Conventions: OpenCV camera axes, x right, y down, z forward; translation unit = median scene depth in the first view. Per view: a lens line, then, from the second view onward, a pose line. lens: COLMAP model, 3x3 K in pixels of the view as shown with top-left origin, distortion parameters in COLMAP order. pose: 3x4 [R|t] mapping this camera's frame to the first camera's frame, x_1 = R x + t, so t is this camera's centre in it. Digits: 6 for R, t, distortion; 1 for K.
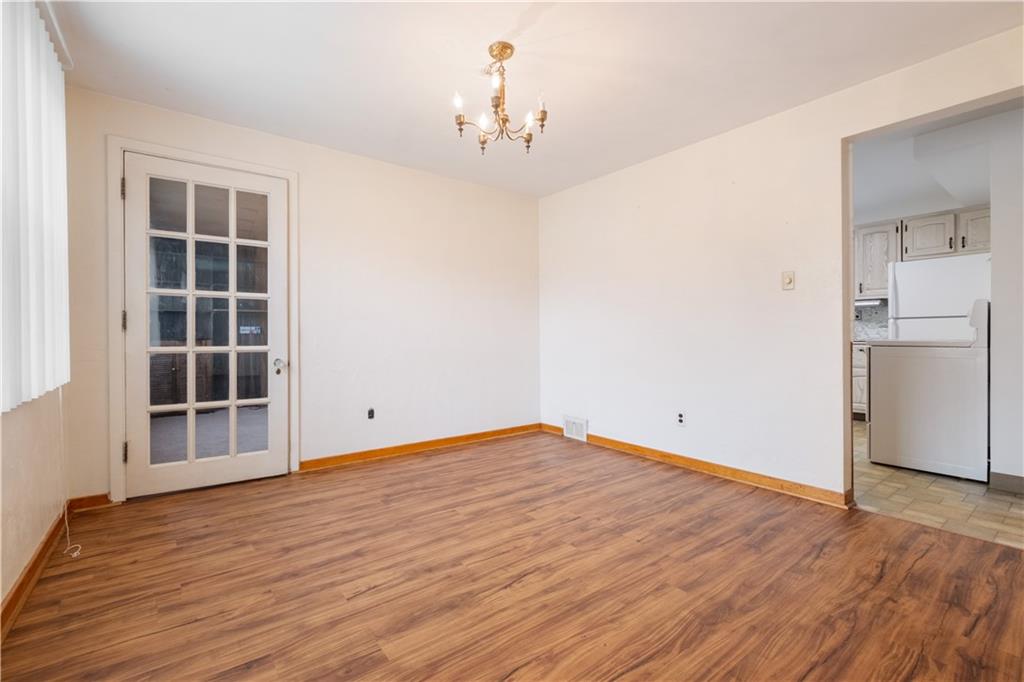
lens RADIAL K [[455.5, 0, 513.3], [0, 455.5, 338.5], [0, 0, 1]] dist [0.001299, -0.000057]
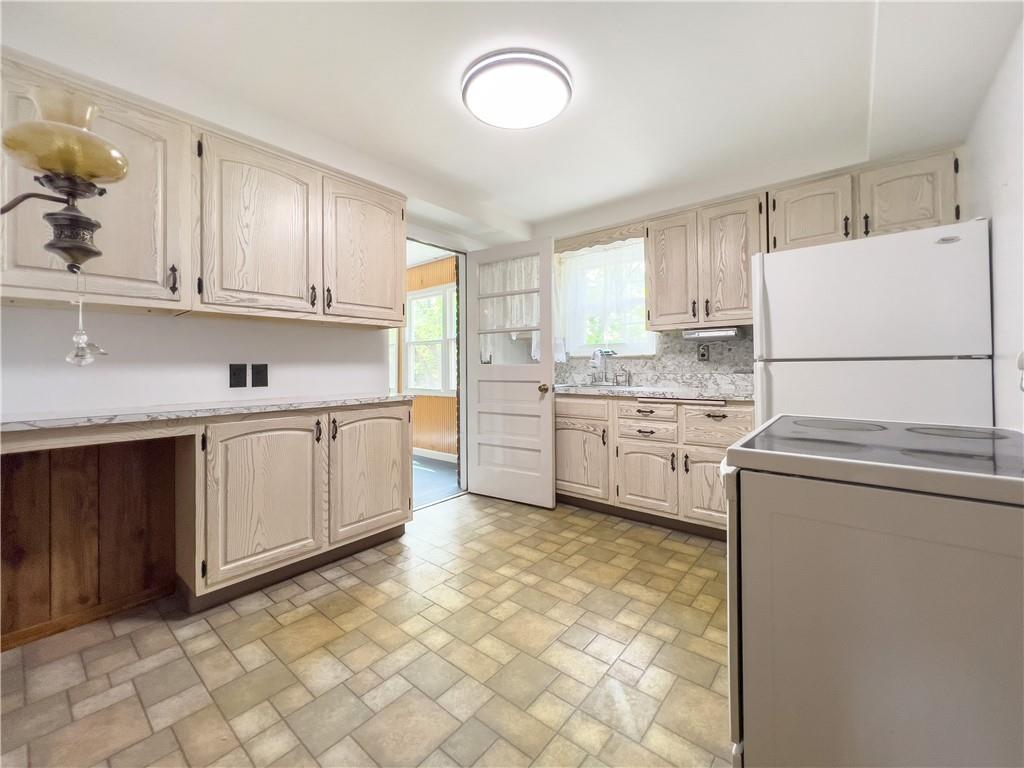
lens RADIAL K [[416.6, 0, 523.3], [0, 416.6, 362.7], [0, 0, 1]] dist [0.002057, 0.000318]
pose [[0.970763, -0.000110, 0.240038, 0.419926], [0.004656, 0.999820, -0.018368, -0.031682], [-0.239993, 0.018949, 0.970590, 0.560308]]
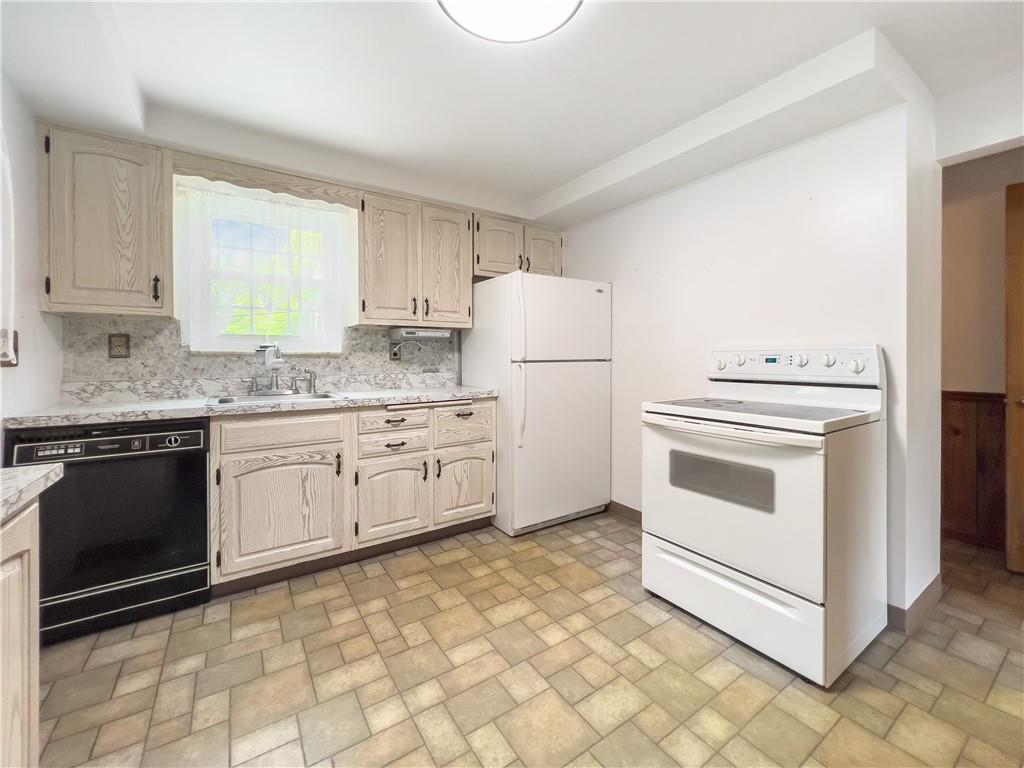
lens RADIAL K [[416.6, 0, 507.5], [0, 416.6, 360.1], [0, 0, 1]] dist [0.002057, 0.000318]
pose [[0.076425, -0.002212, 0.997073, 0.247382], [0.014380, 0.999896, 0.001117, -0.043773], [-0.996972, 0.014253, 0.076449, 0.907165]]
